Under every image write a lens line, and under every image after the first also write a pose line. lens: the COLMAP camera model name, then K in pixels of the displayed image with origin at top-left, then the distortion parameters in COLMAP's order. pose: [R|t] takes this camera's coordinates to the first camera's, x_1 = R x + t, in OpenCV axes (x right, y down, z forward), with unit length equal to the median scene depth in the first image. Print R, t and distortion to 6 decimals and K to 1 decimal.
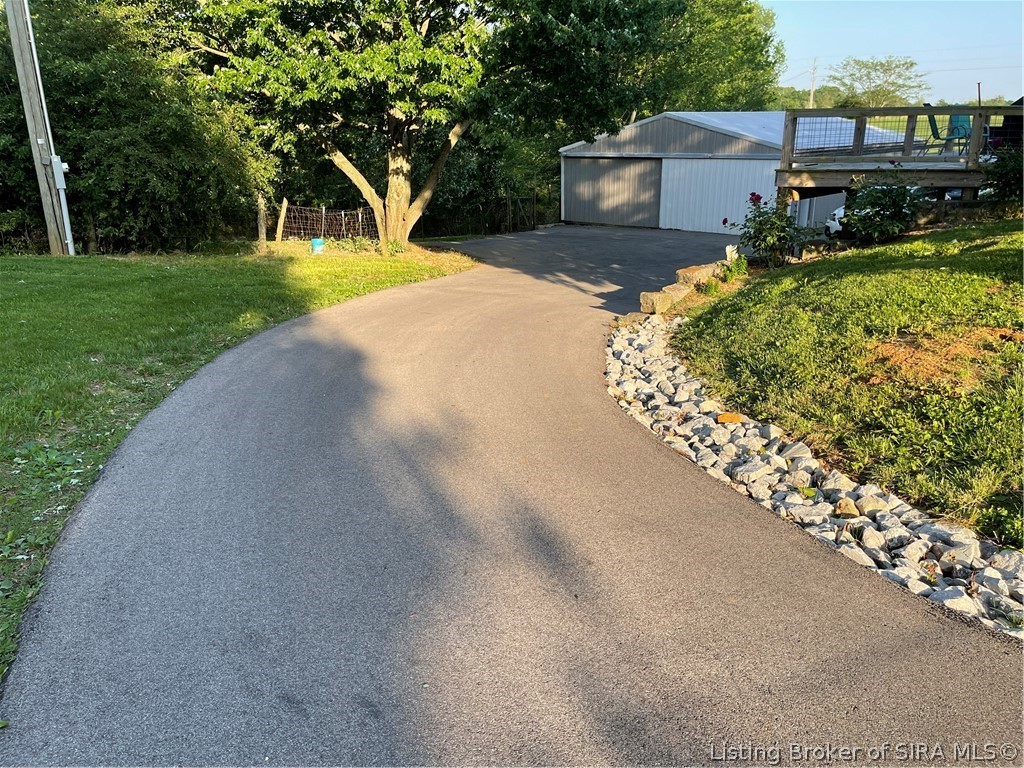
lens RADIAL K [[780.5, 0, 512.0], [0, 780.5, 384.0], [0, 0, 1]] dist [0.006179, -0.000892]
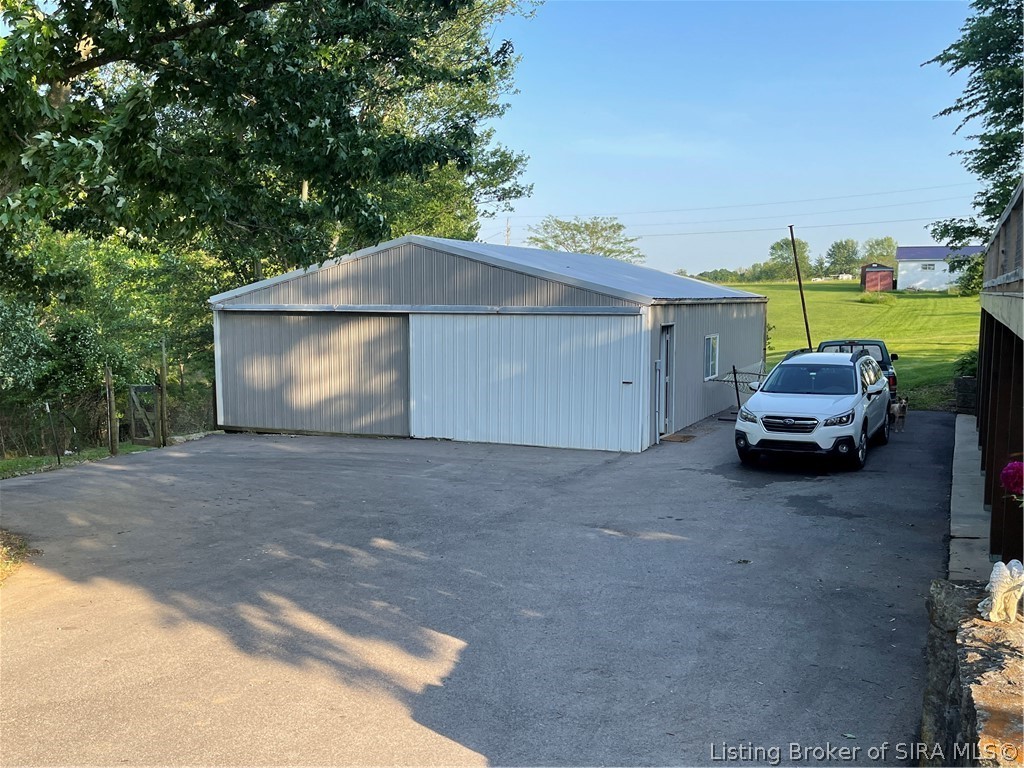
lens RADIAL K [[995.7, 0, 513.4], [0, 995.7, 423.2], [0, 0, 1]] dist [0.080726, -0.000389]
pose [[0.931580, -0.029990, 0.362298, 0.002107], [0.099241, 0.979718, -0.174082, -0.073129], [-0.349729, 0.198126, 0.915661, 0.303030]]
